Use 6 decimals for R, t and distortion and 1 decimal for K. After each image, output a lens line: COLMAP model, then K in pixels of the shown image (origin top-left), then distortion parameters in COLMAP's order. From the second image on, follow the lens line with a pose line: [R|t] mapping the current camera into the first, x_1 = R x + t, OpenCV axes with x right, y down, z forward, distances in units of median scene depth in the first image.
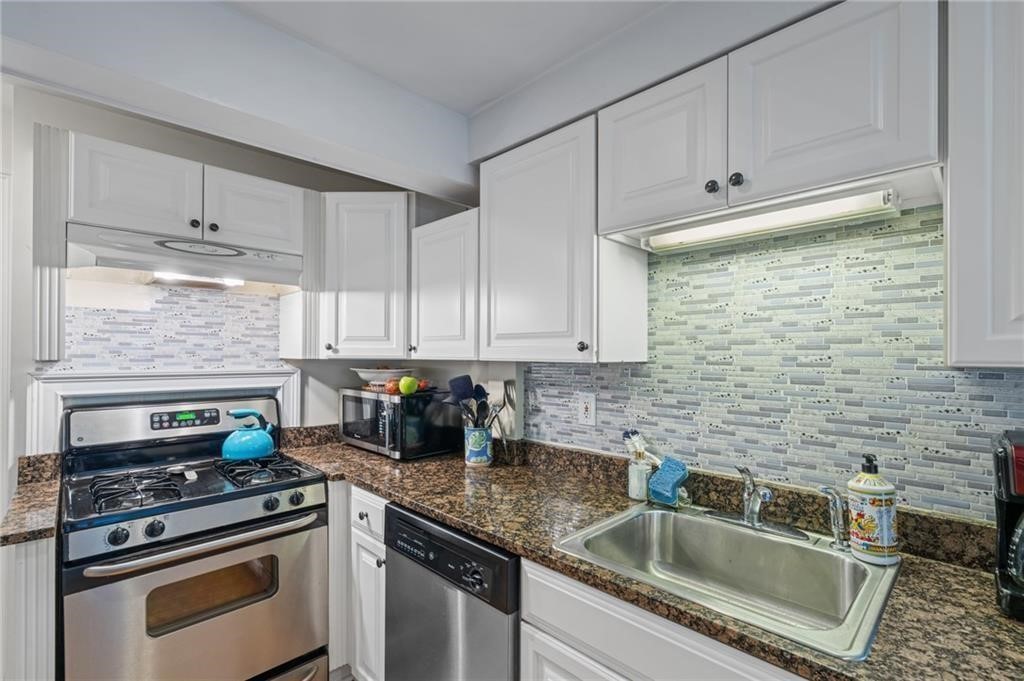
lens RADIAL K [[469.9, 0, 504.5], [0, 469.9, 352.9], [0, 0, 1]] dist [-0.007014, 0.003270]
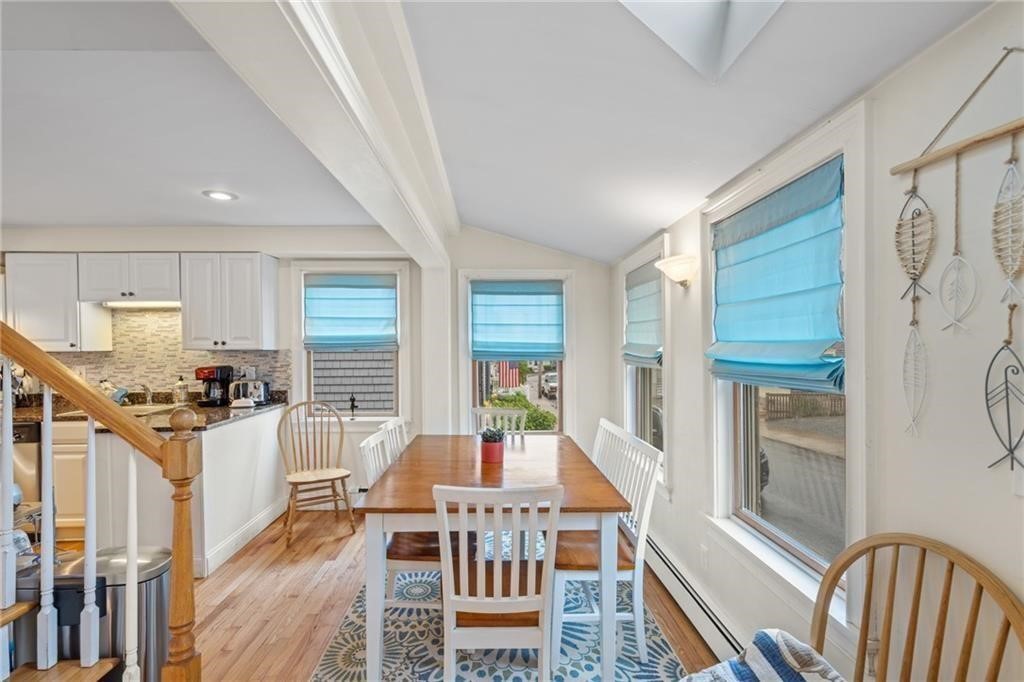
lens RADIAL K [[469.9, 0, 511.1], [0, 469.9, 350.9], [0, 0, 1]] dist [-0.007014, 0.003270]
pose [[0.665243, -0.021122, 0.746328, -0.113098], [0.008471, 0.999749, 0.020743, -0.011994], [-0.746579, -0.007477, 0.665255, -1.912099]]
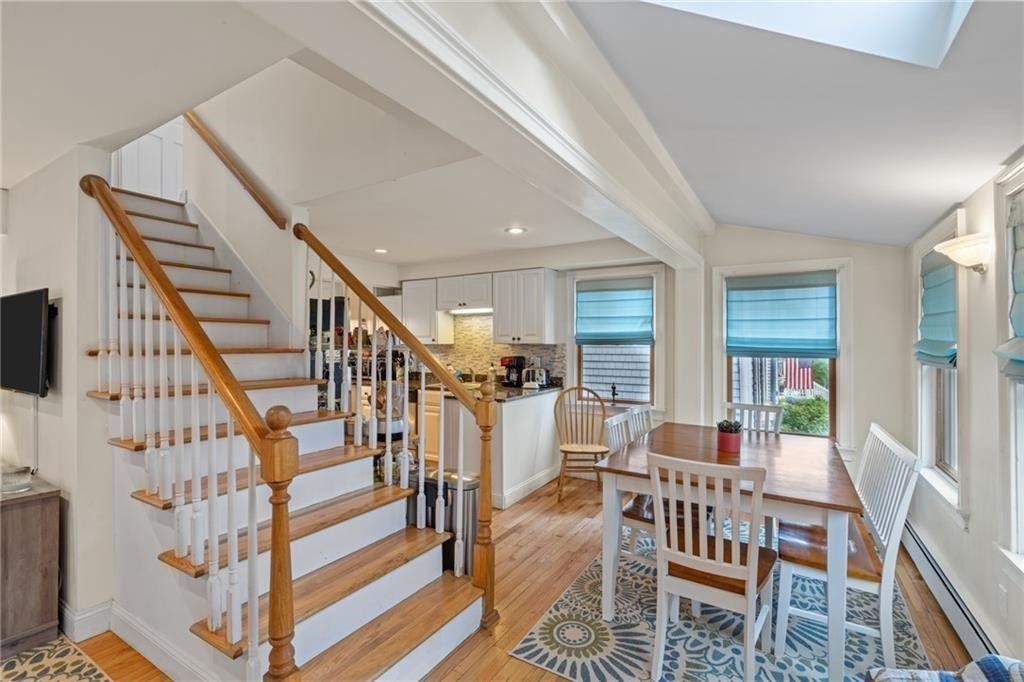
lens RADIAL K [[469.9, 0, 510.1], [0, 469.9, 337.6], [0, 0, 1]] dist [-0.007014, 0.003270]
pose [[0.967744, -0.006950, 0.251841, -0.147466], [0.008081, 0.999961, -0.003457, -0.011386], [-0.251807, 0.005380, 0.967762, -2.211059]]
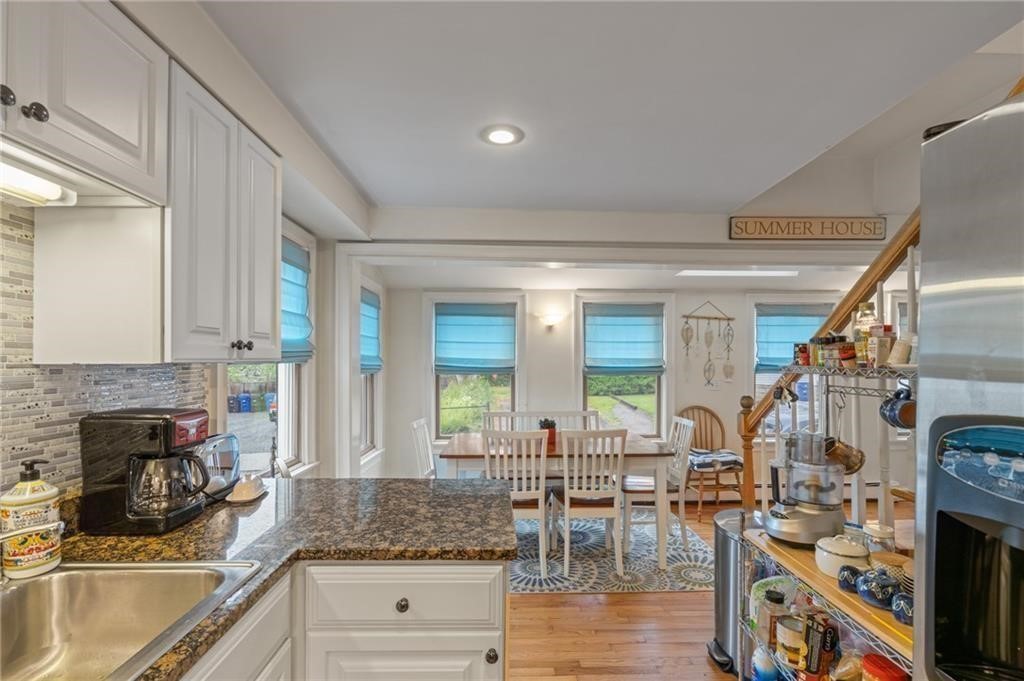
lens RADIAL K [[469.9, 0, 510.4], [0, 469.9, 360.2], [0, 0, 1]] dist [-0.007014, 0.003270]
pose [[-0.731500, -0.005008, 0.681823, -0.325936], [-0.007909, 0.999968, -0.001141, 0.008032], [-0.681795, -0.006227, -0.731516, 0.621539]]
